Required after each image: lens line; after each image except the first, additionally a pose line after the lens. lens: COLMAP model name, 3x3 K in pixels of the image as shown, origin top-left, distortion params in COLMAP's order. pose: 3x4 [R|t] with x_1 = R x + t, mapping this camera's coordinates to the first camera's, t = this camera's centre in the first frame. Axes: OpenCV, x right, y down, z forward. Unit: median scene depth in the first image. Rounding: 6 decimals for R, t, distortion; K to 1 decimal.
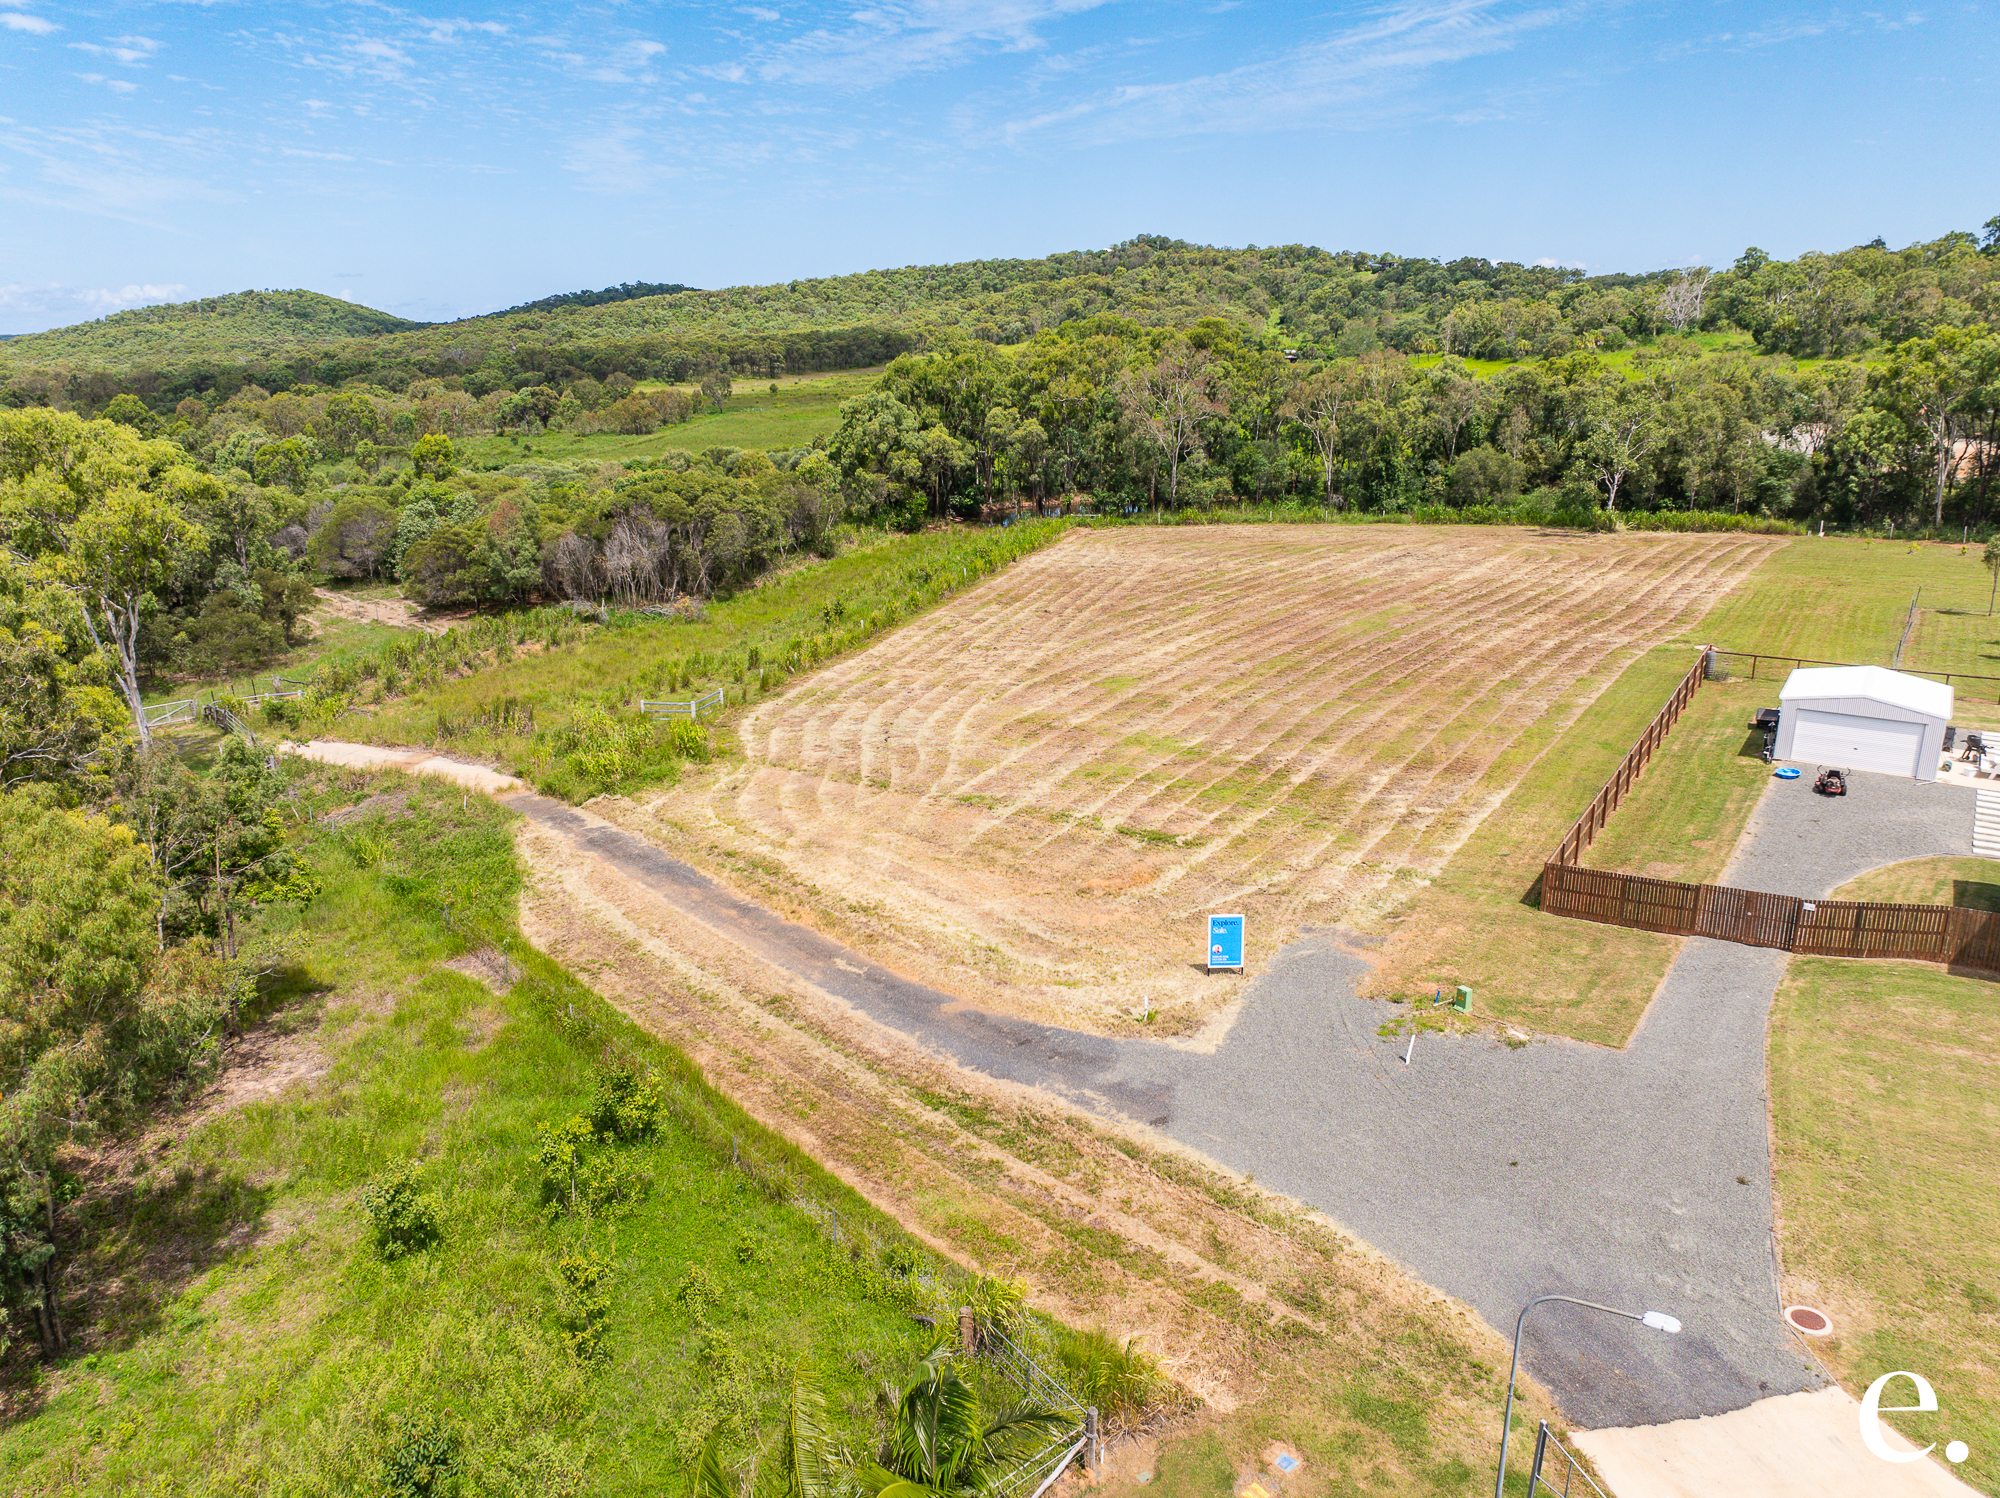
lens RADIAL K [[1385.4, 0, 1000.0], [0, 1385.4, 749.0], [0, 0, 1]] dist [-0.007541, -0.004269]
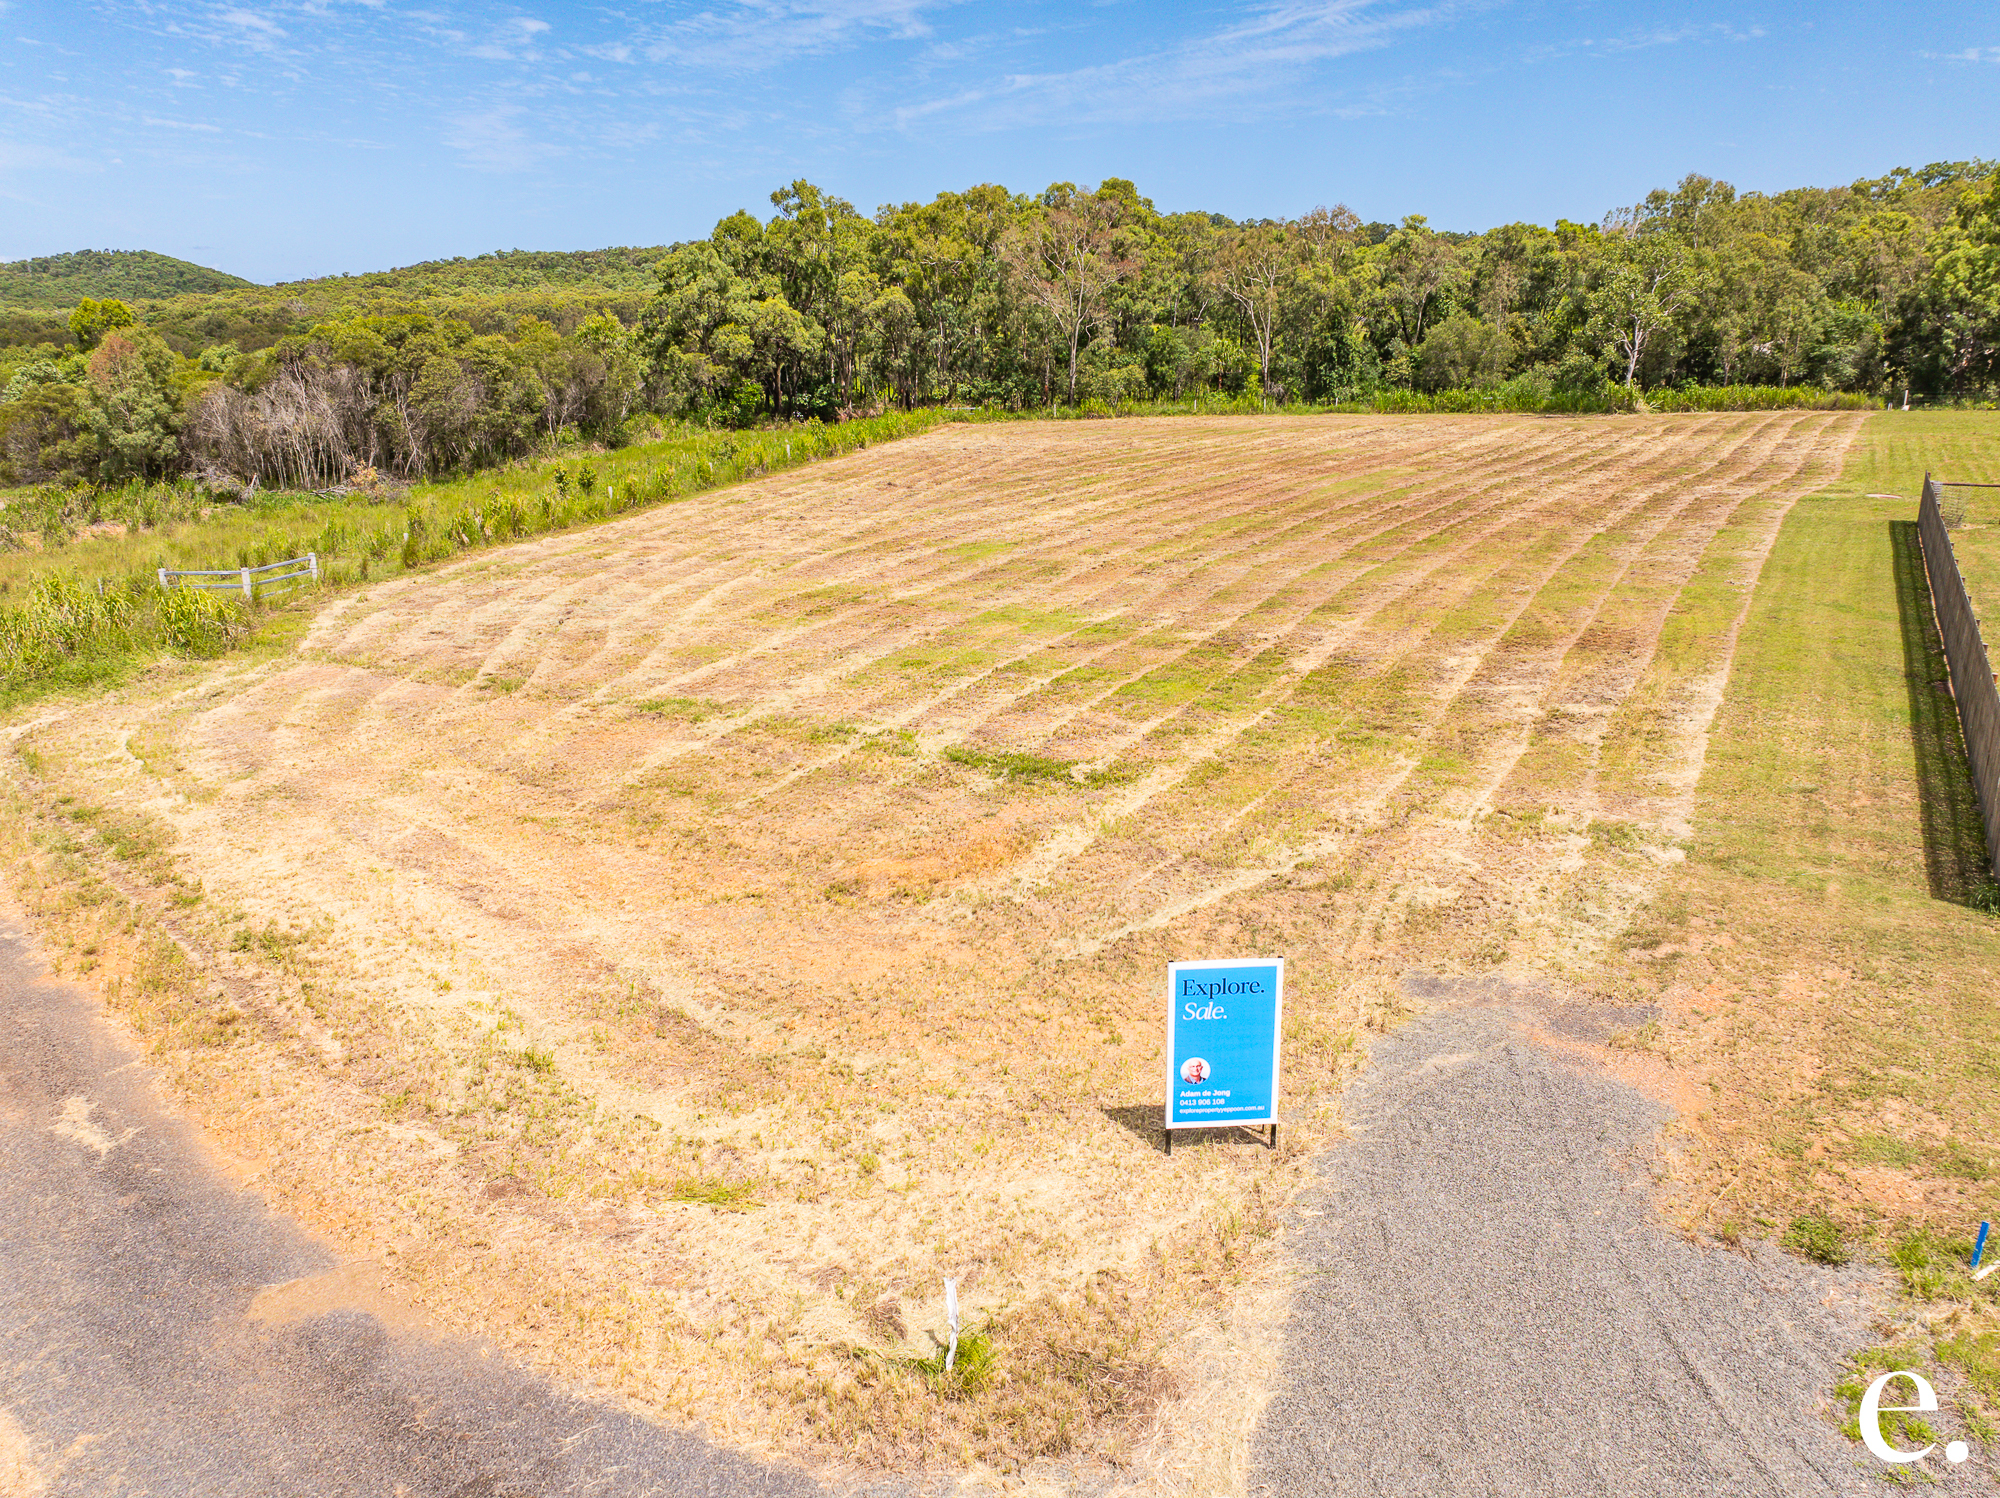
lens RADIAL K [[1385.4, 0, 1000.0], [0, 1385.4, 749.0], [0, 0, 1]] dist [-0.007541, -0.004269]
pose [[0.997667, -0.009071, 0.067664, 0.047647], [0.008671, 0.999943, 0.006204, 0.035930], [-0.067717, -0.005603, 0.997689, 0.356795]]
